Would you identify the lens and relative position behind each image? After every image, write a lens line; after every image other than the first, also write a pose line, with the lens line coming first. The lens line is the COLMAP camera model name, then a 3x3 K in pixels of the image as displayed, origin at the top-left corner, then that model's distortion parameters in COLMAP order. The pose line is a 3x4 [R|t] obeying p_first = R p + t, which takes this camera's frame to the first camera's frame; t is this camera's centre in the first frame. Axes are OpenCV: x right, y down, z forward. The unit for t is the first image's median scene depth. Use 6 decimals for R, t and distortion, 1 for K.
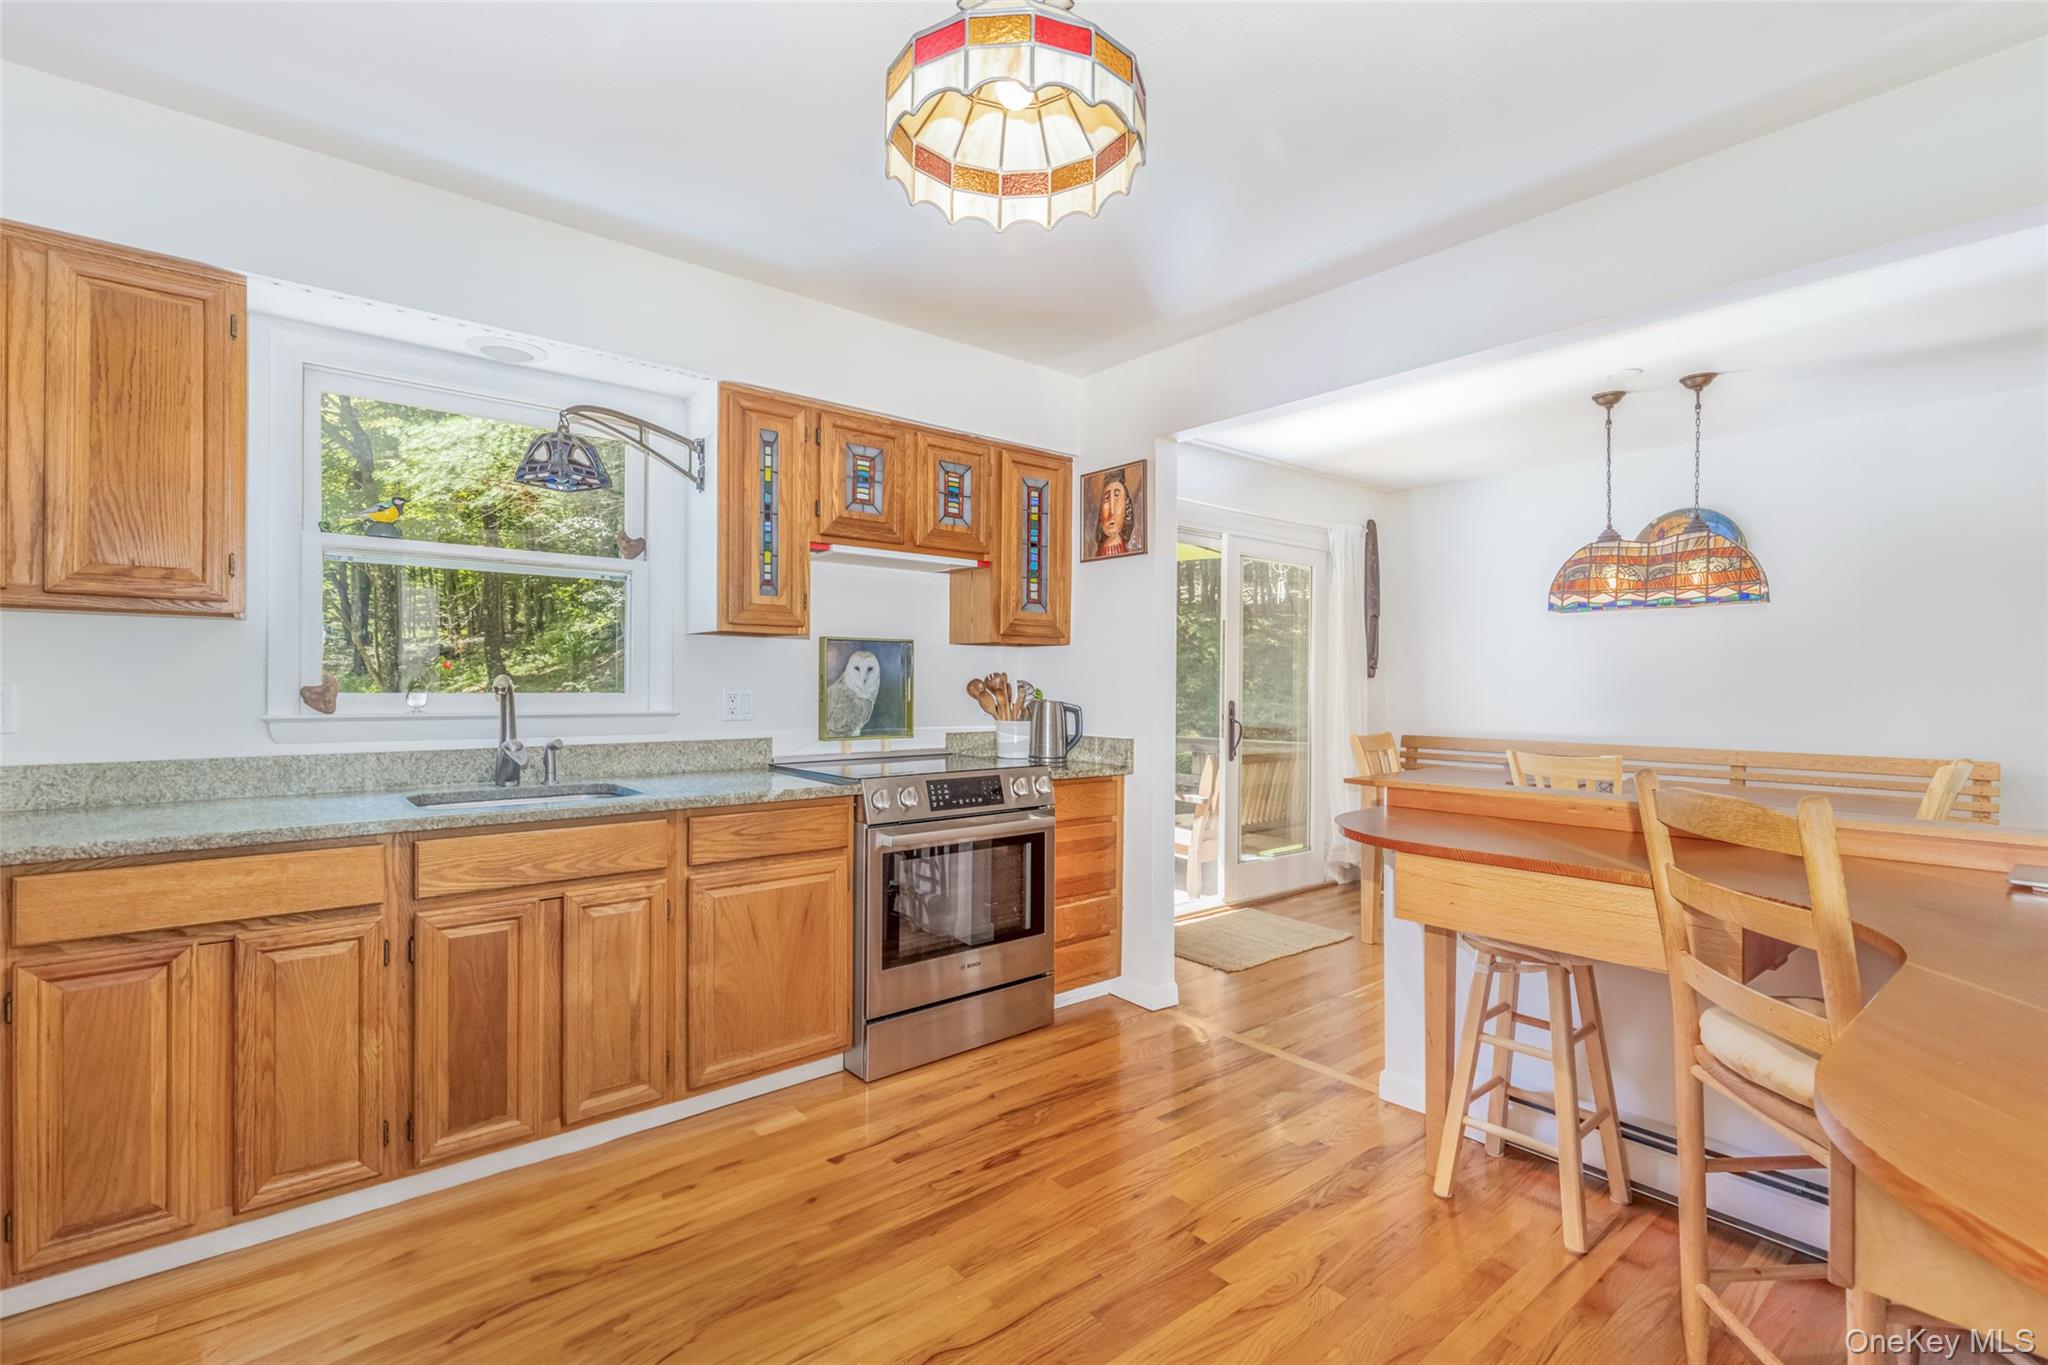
lens RADIAL K [[935.3, 0, 1024.0], [0, 935.3, 682.5], [0, 0, 1]] dist [0.003143, -0.000033]
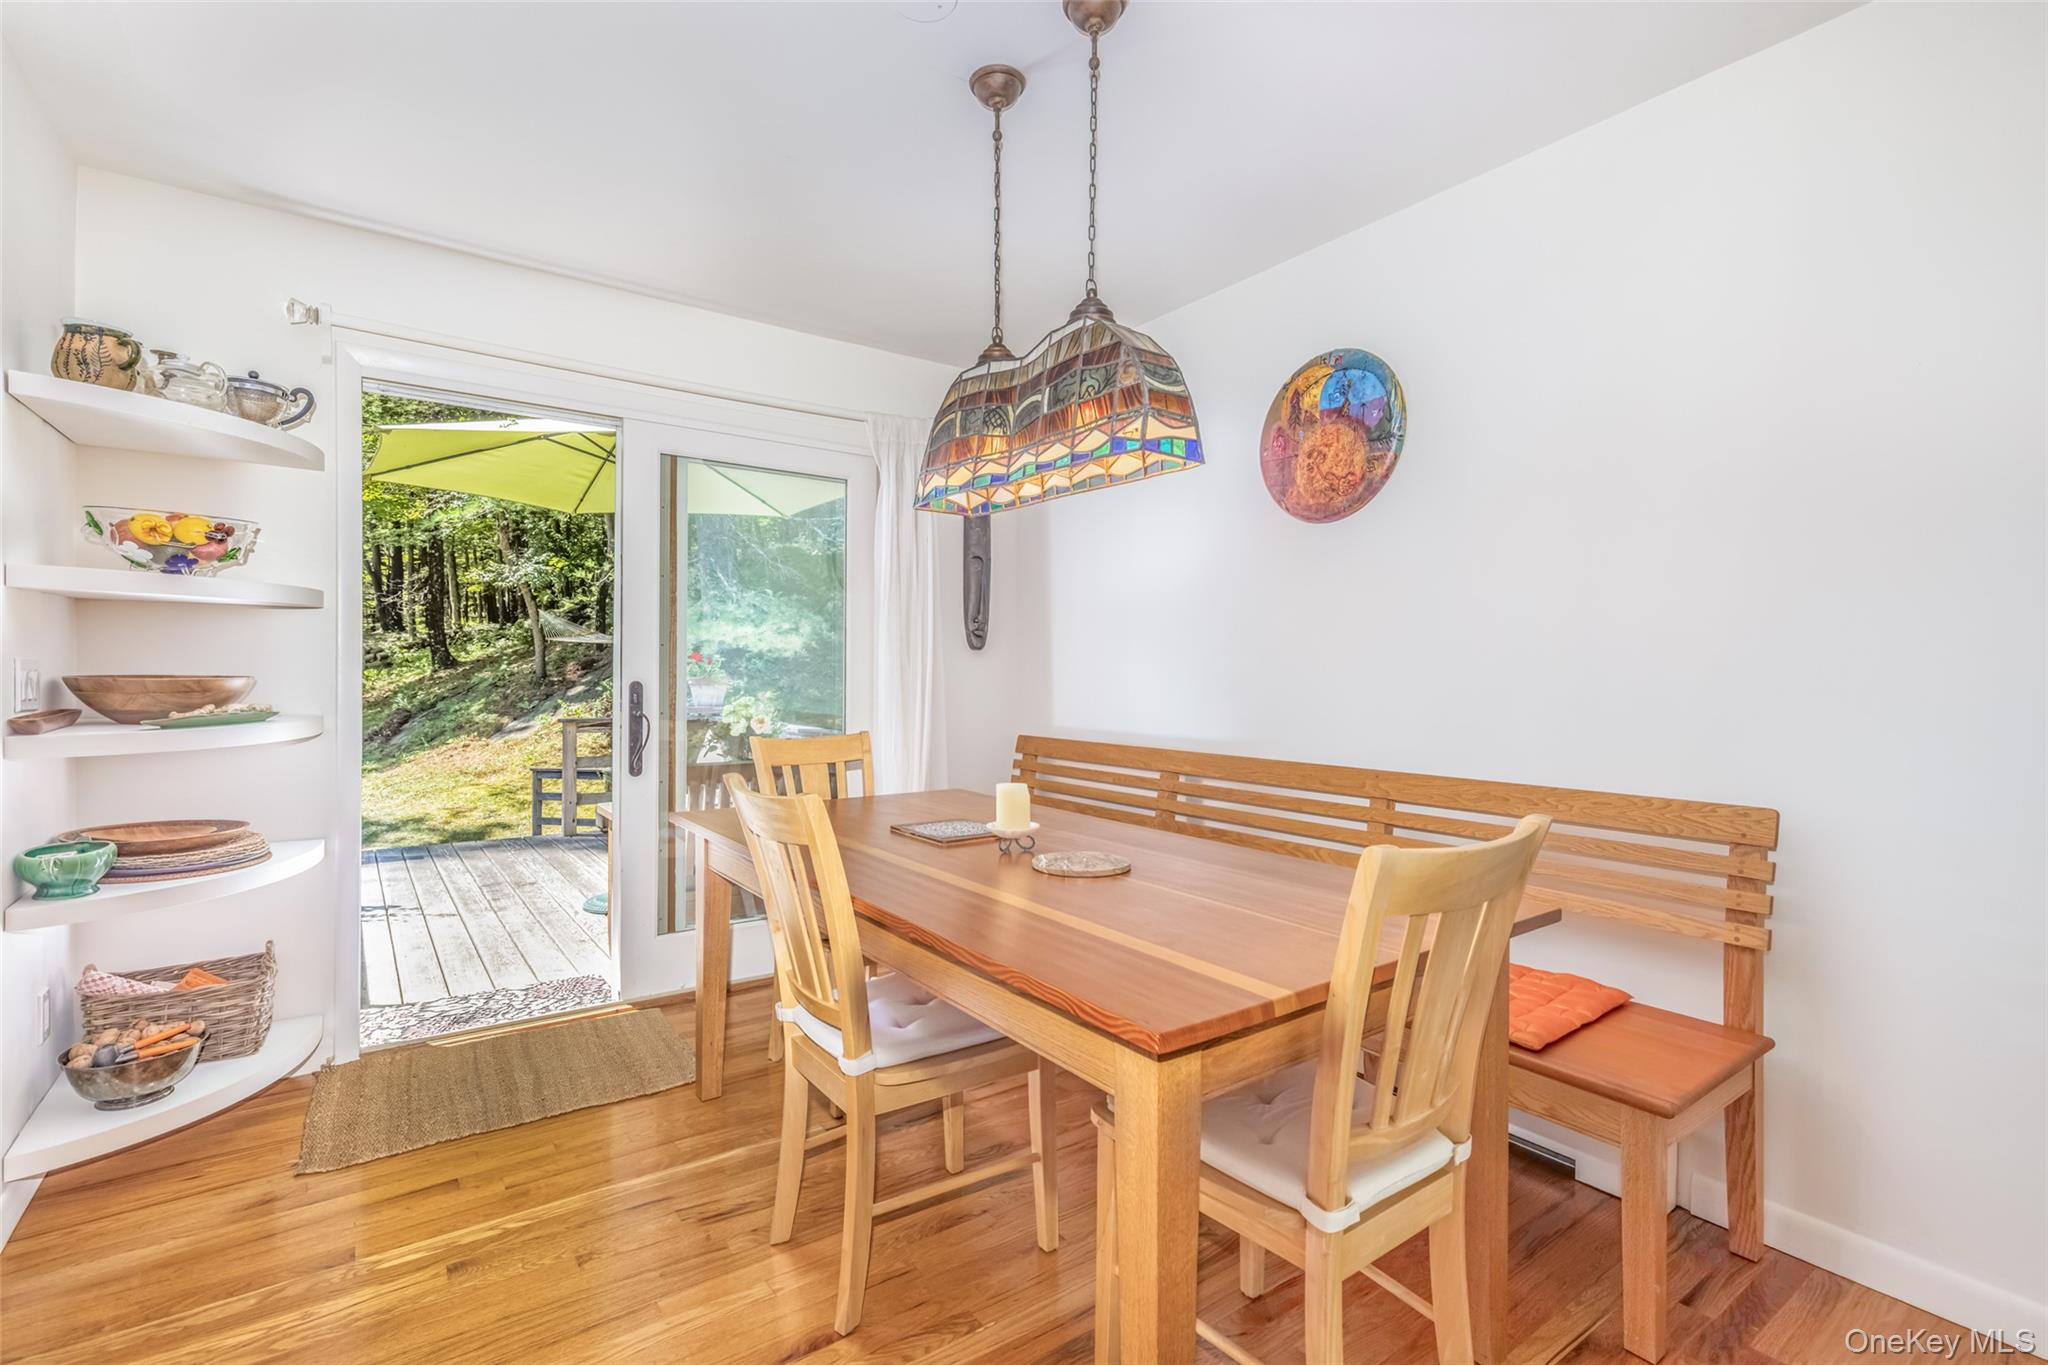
lens RADIAL K [[935.3, 0, 1024.0], [0, 935.3, 682.5], [0, 0, 1]] dist [0.003143, -0.000033]
pose [[0.996958, 0.003137, -0.077873, 0.779794], [-0.002220, 0.999927, 0.011868, 0.018019], [0.077905, -0.011659, 0.996893, 0.558445]]
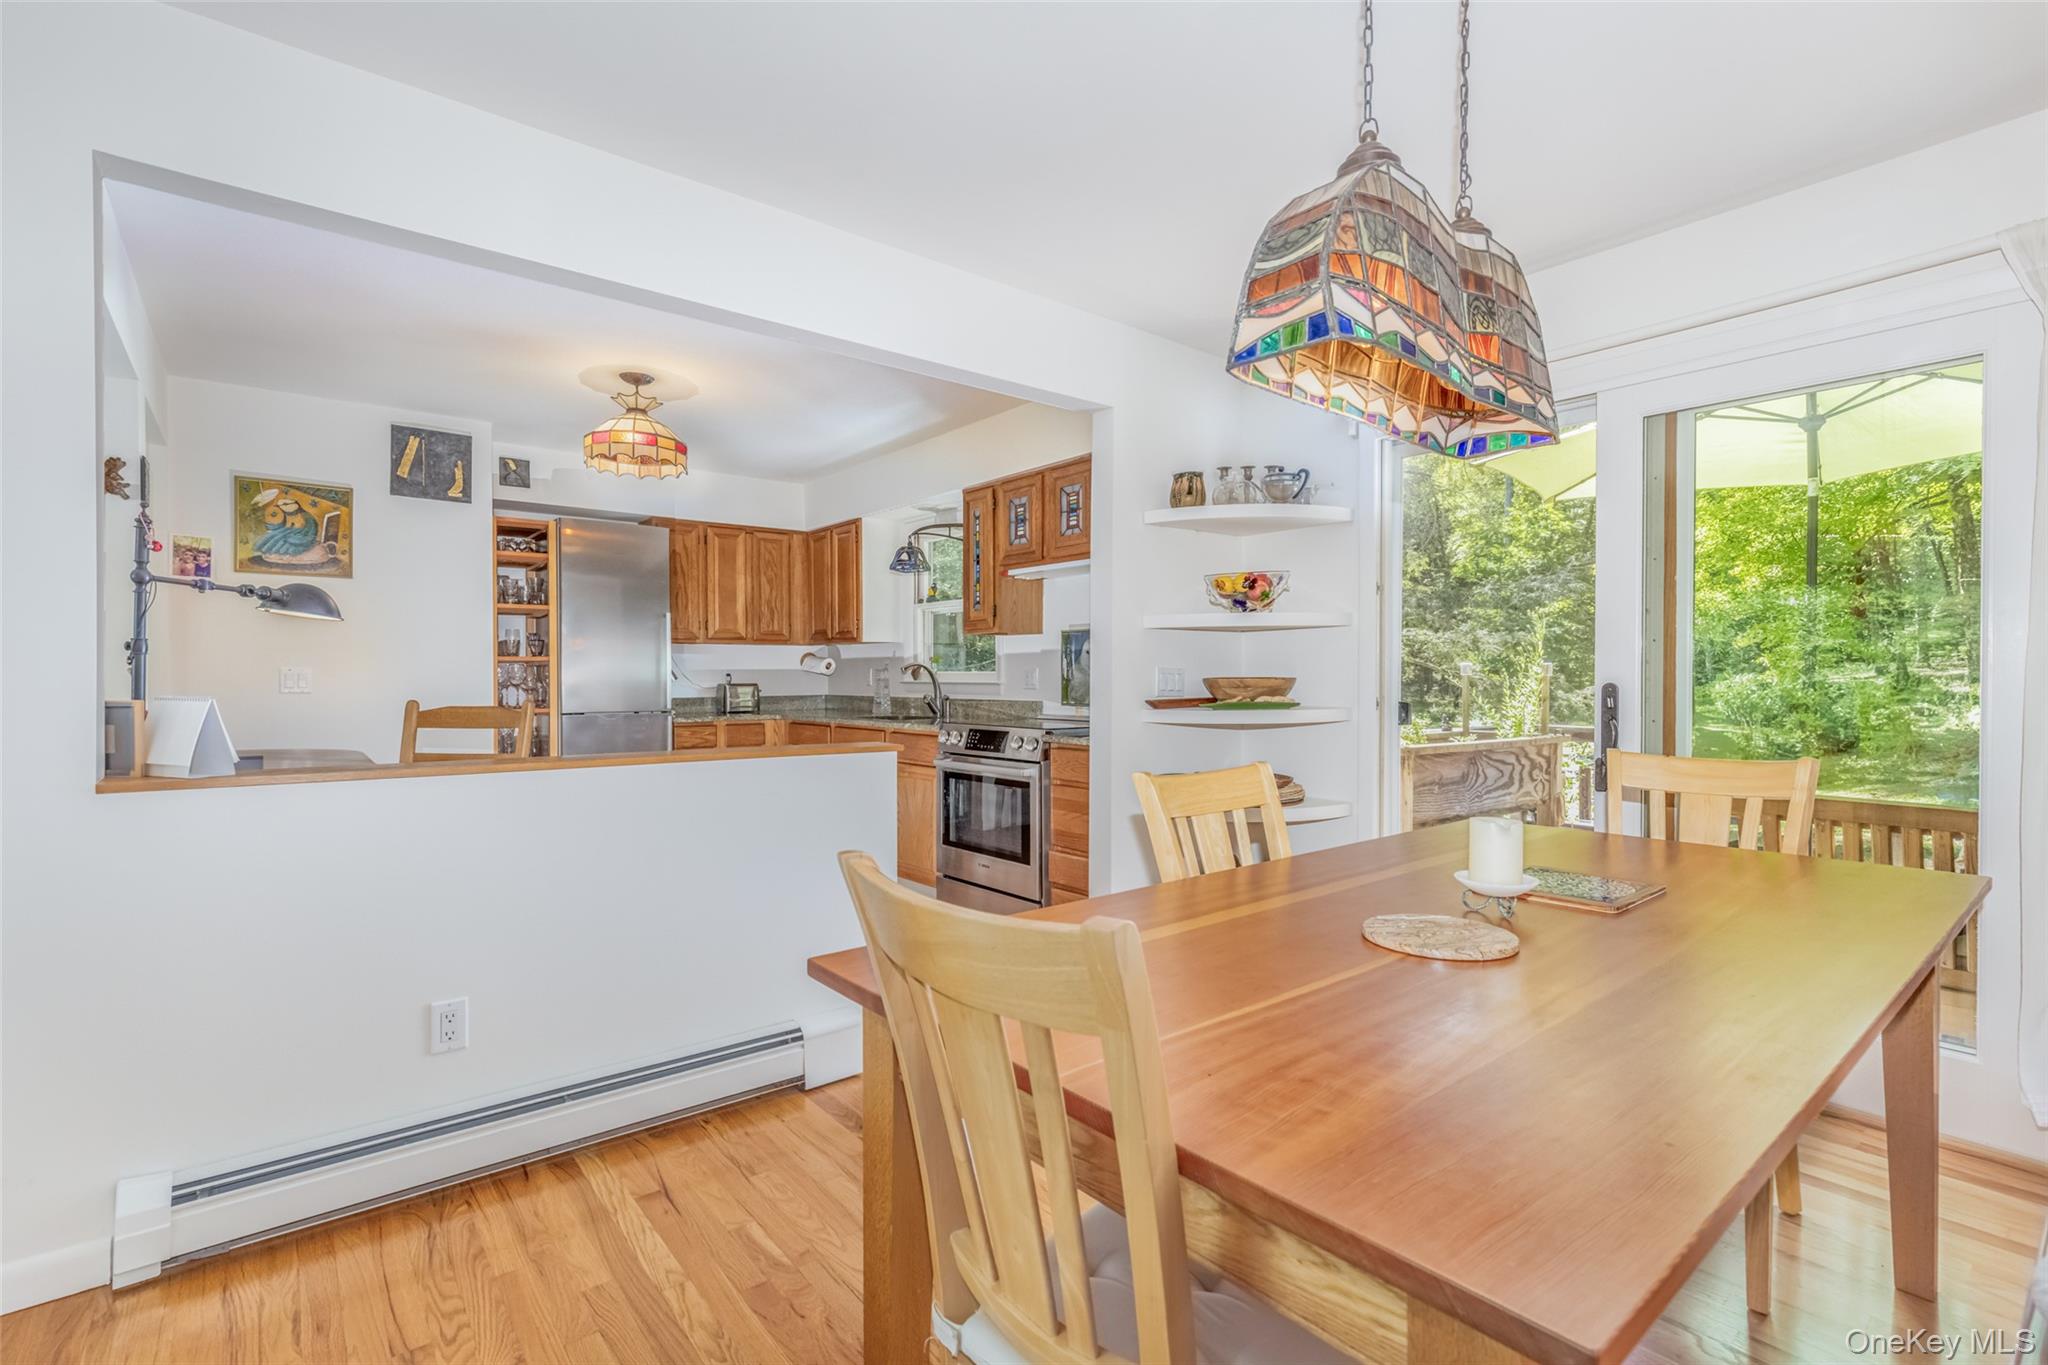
lens RADIAL K [[922.6, 0, 1024.0], [0, 922.6, 682.5], [0, 0, 1]] dist [-0.000203, -0.000072]
pose [[-0.013586, 0.000474, -0.999908, 1.147085], [0.001307, 0.999999, 0.000456, 0.027419], [0.999907, -0.001301, -0.013587, 0.946900]]
